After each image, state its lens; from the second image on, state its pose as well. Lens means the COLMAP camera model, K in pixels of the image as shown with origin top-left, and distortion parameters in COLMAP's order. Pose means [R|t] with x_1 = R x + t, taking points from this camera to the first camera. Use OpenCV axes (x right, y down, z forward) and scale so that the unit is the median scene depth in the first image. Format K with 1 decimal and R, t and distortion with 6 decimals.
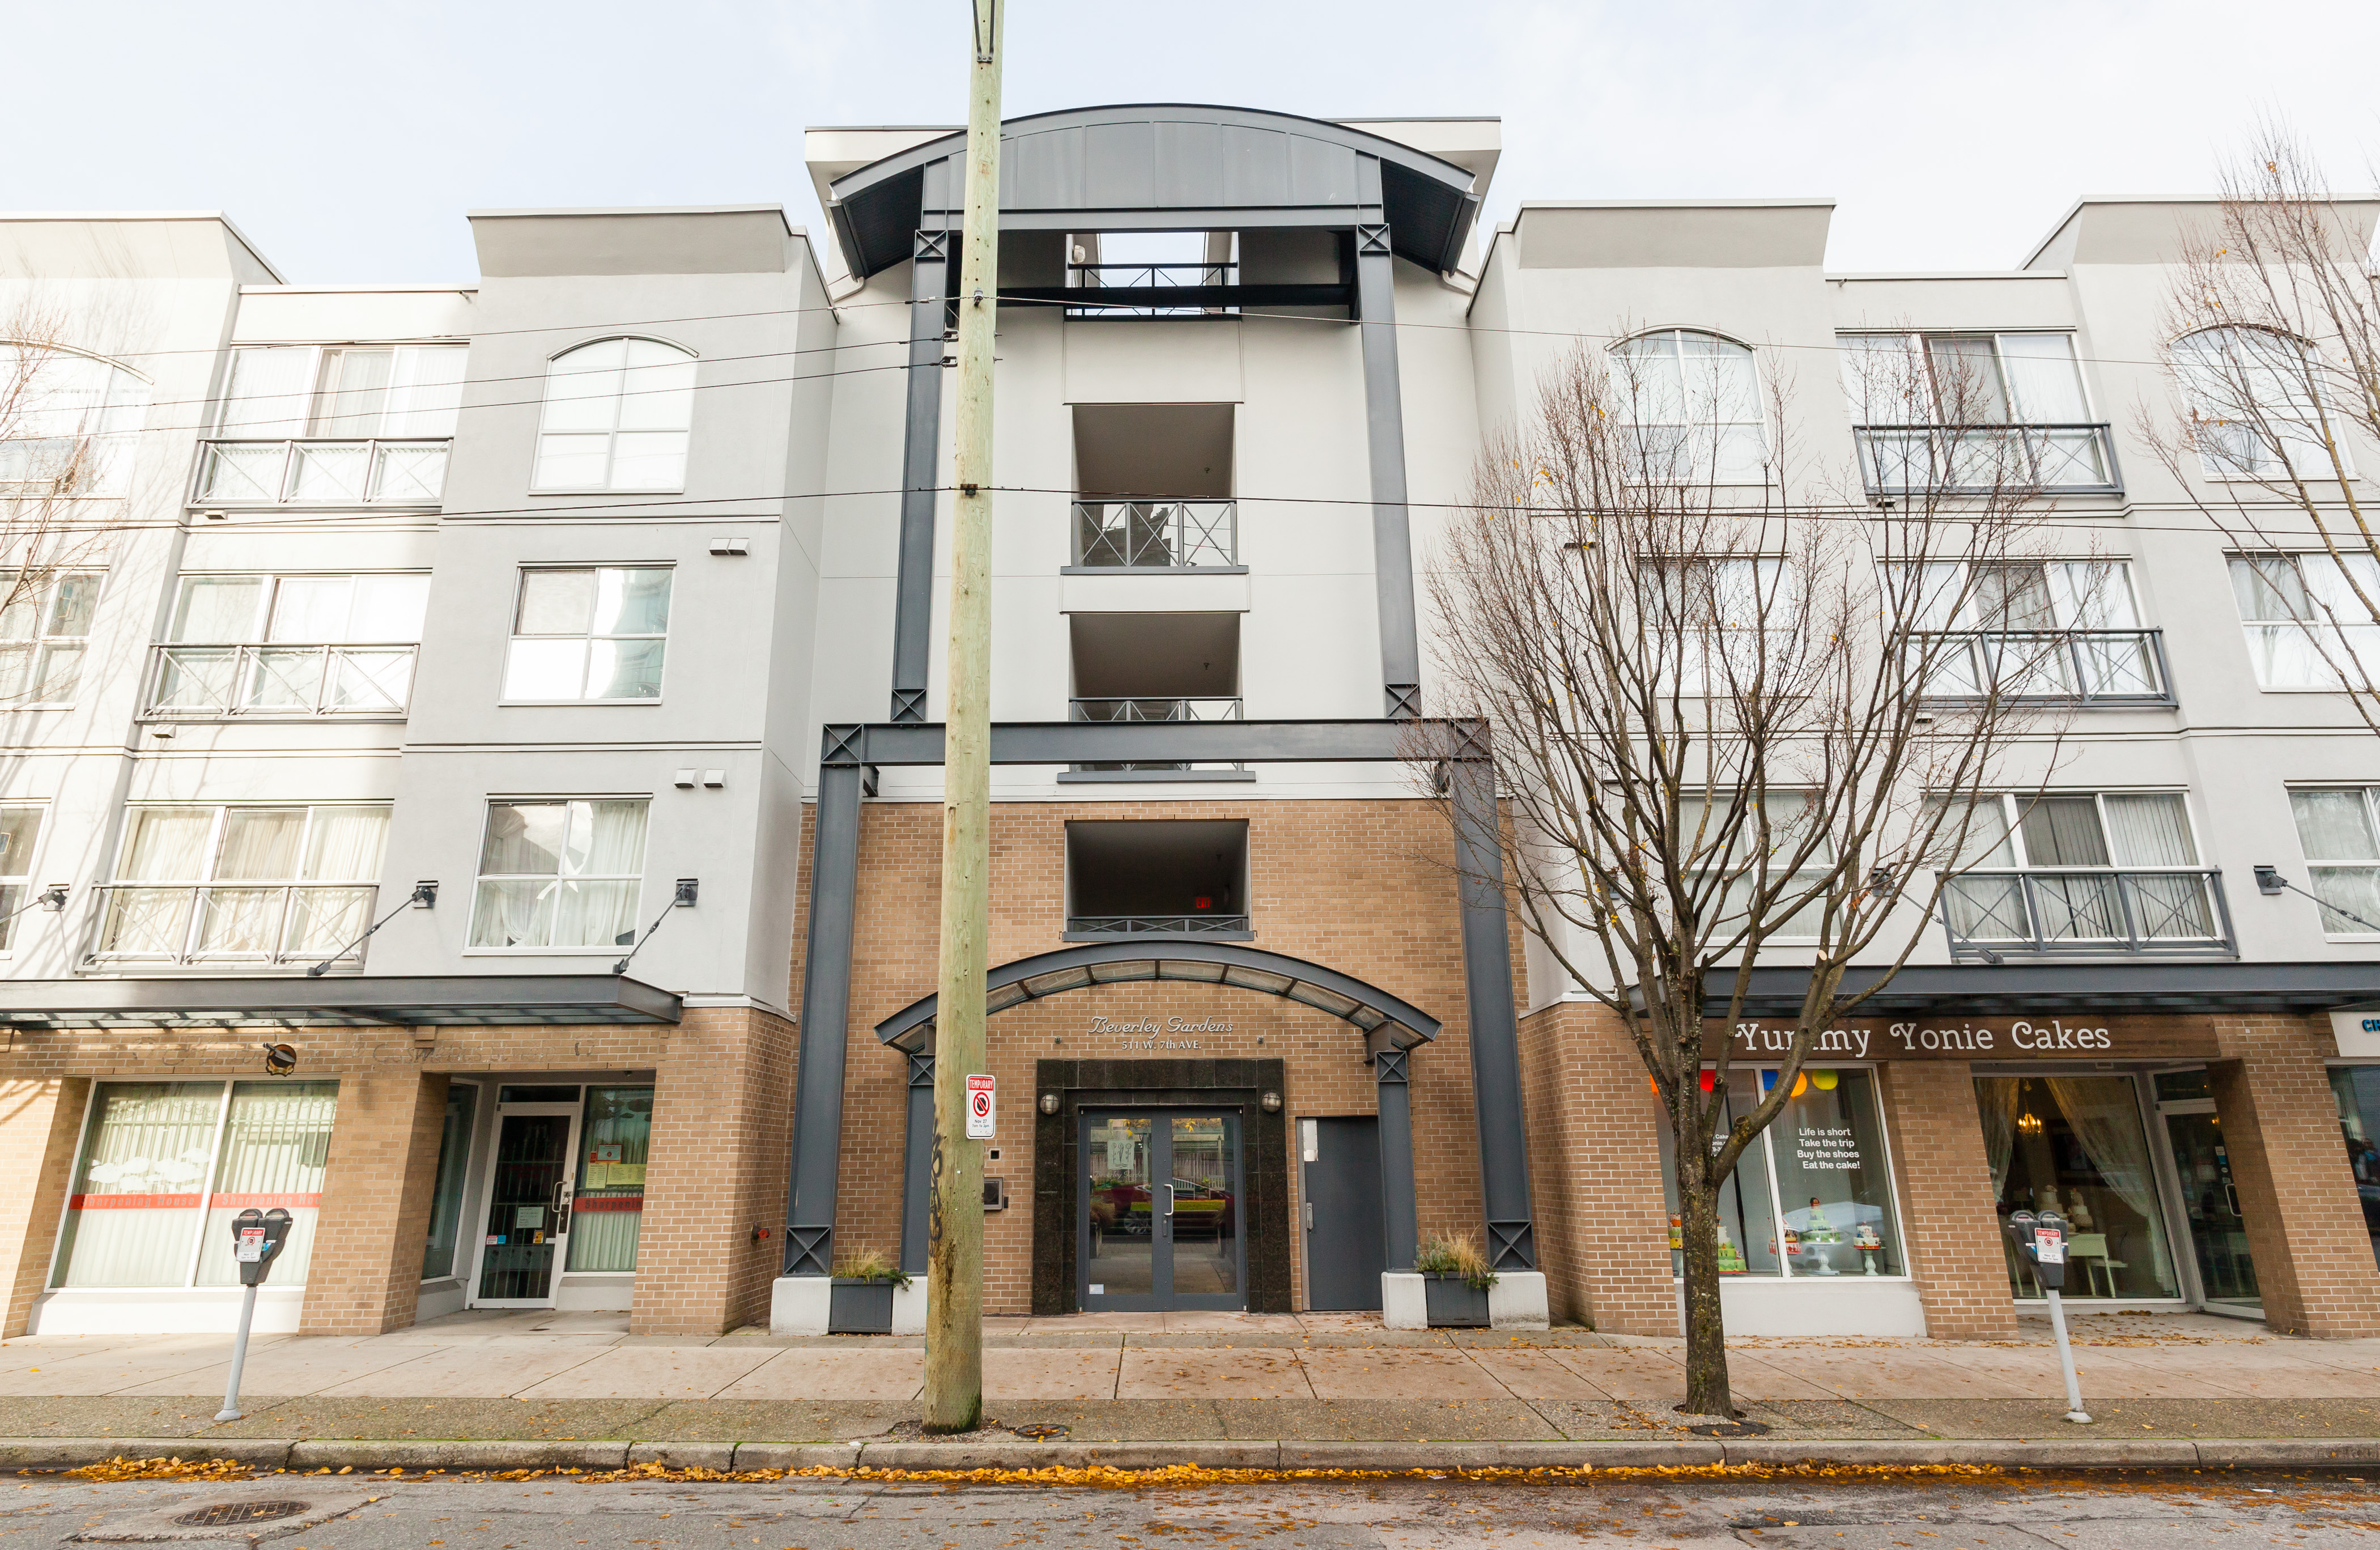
lens RADIAL K [[1337.1, 0, 1180.4], [0, 1337.1, 746.5], [0, 0, 1]] dist [-0.001071, -0.000180]
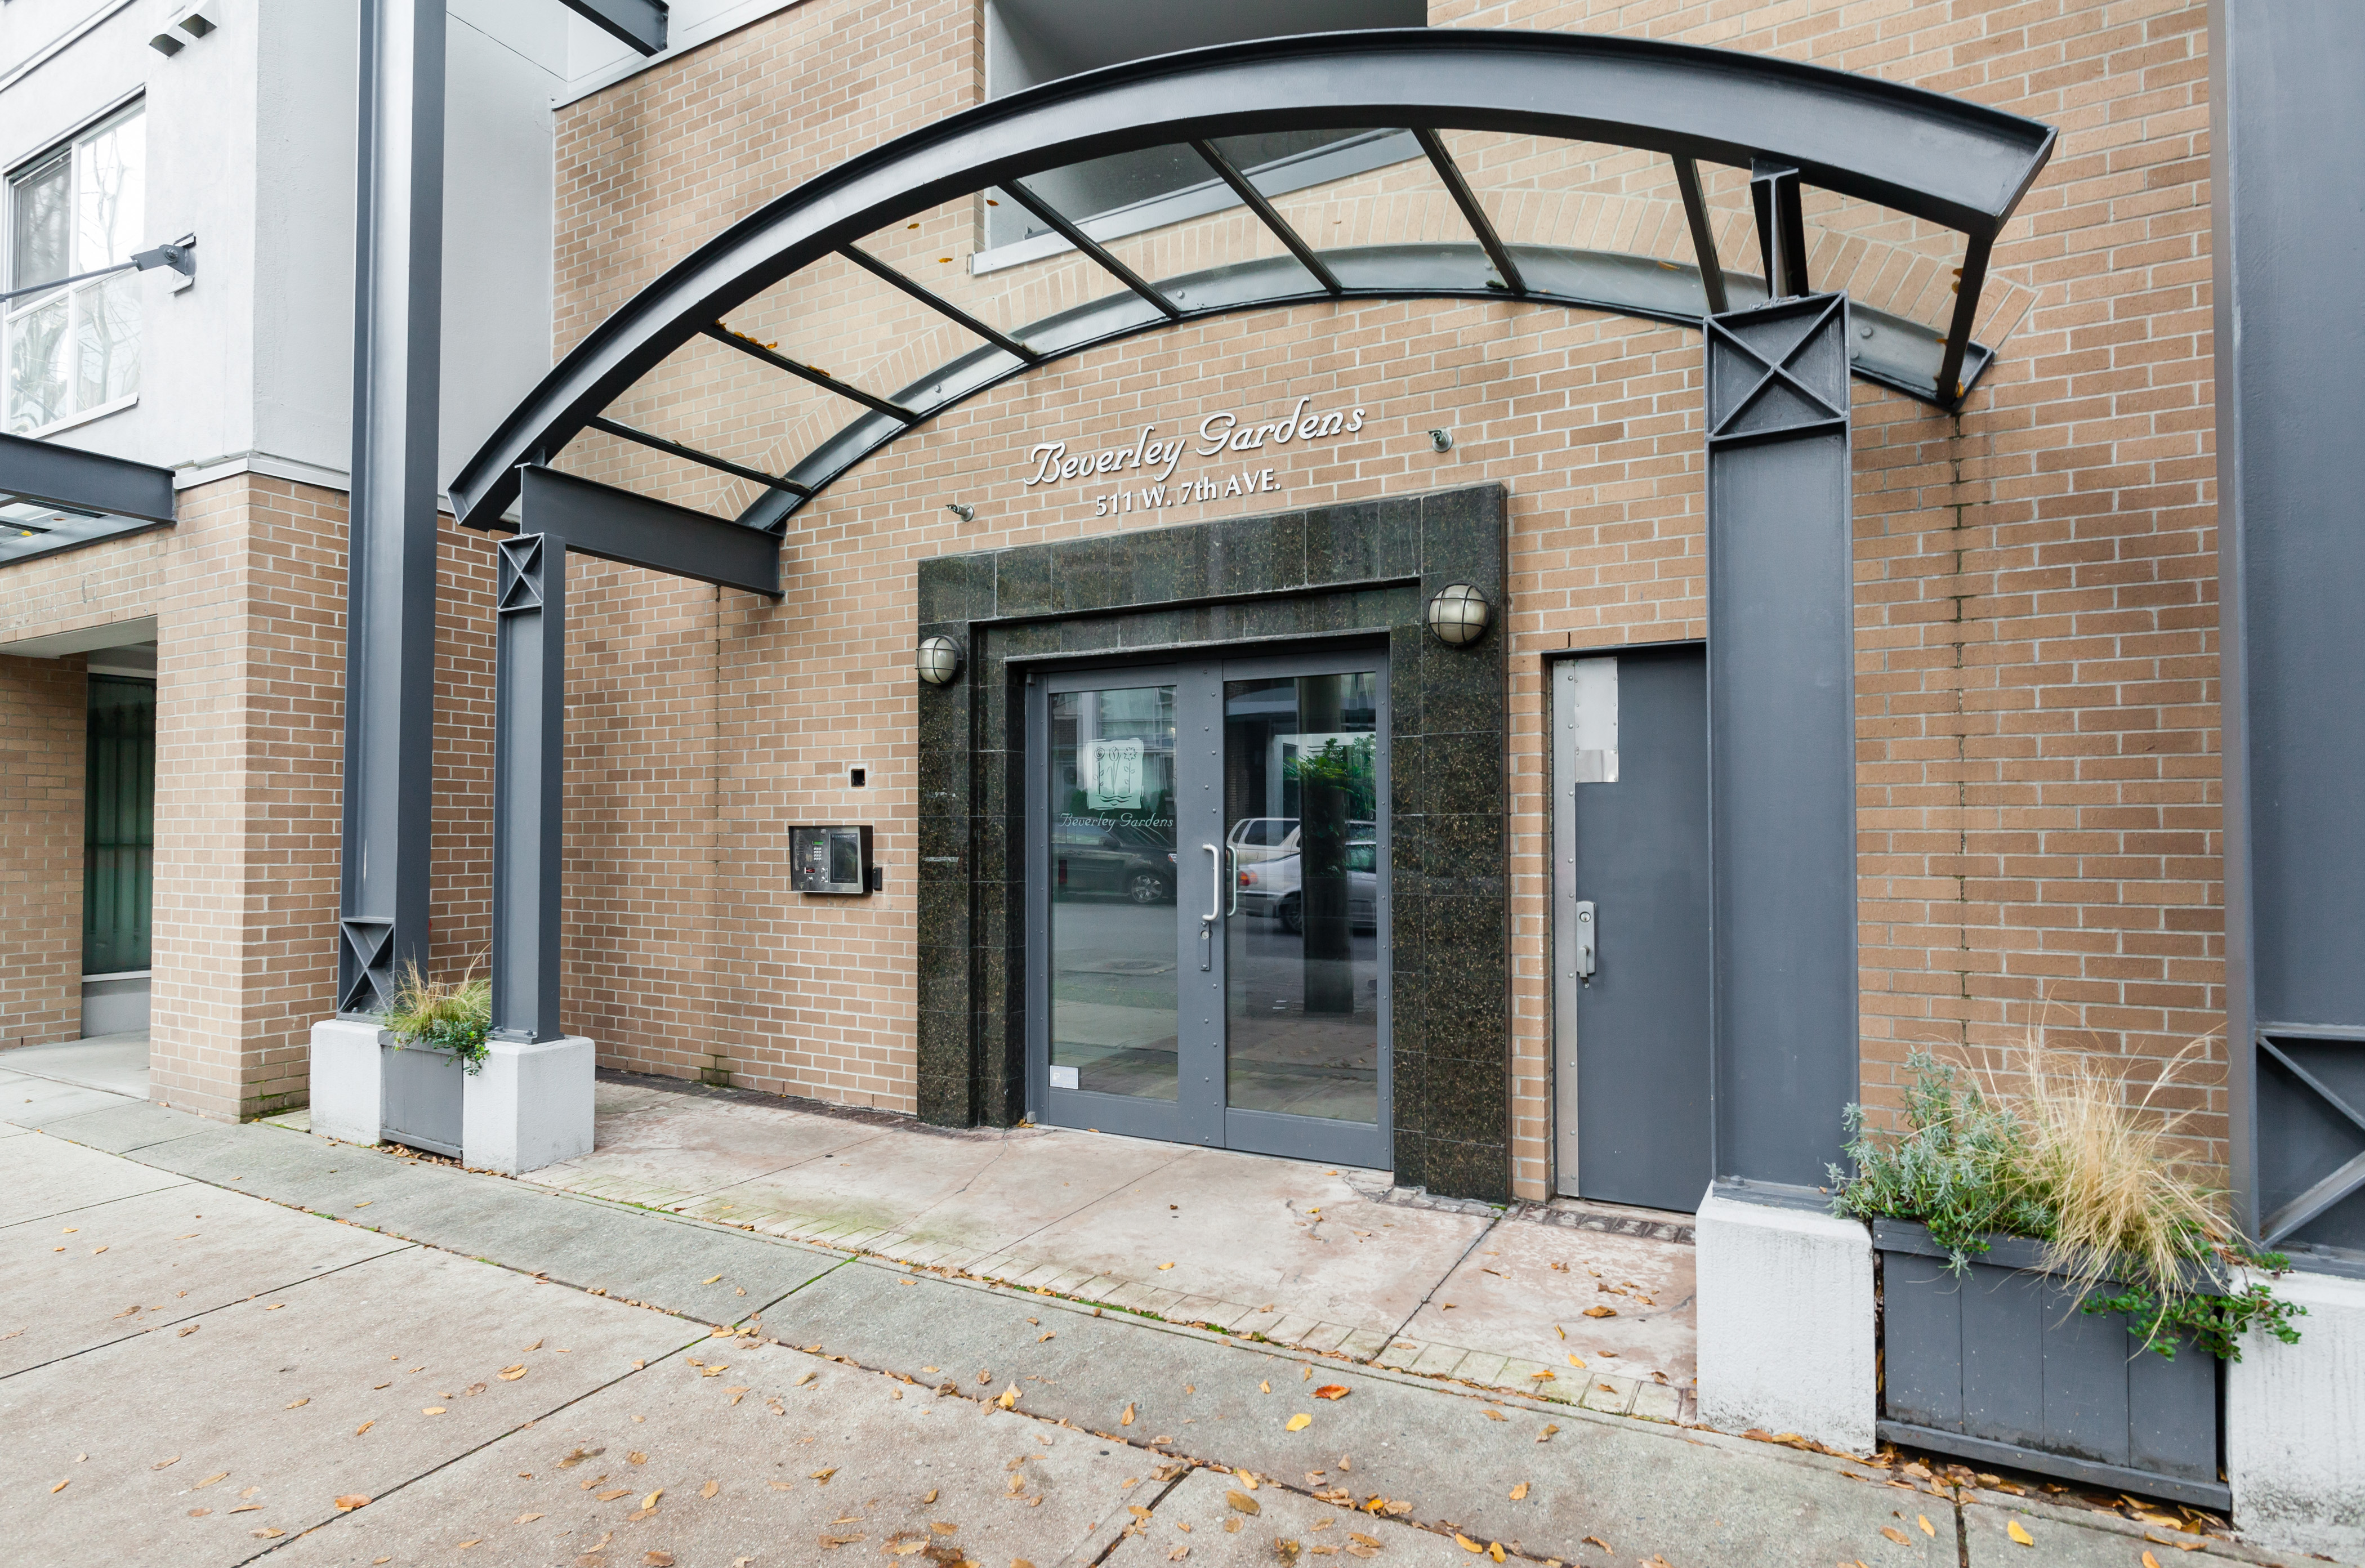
lens RADIAL K [[1298.1, 0, 1135.6], [0, 1298.1, 823.1], [0, 0, 1]] dist [0.000364, -0.001197]
pose [[0.867907, 0.001959, -0.496723, 0.159398], [0.141660, 0.957488, 0.251294, 0.223421], [0.476099, -0.288465, 0.830733, 0.677260]]
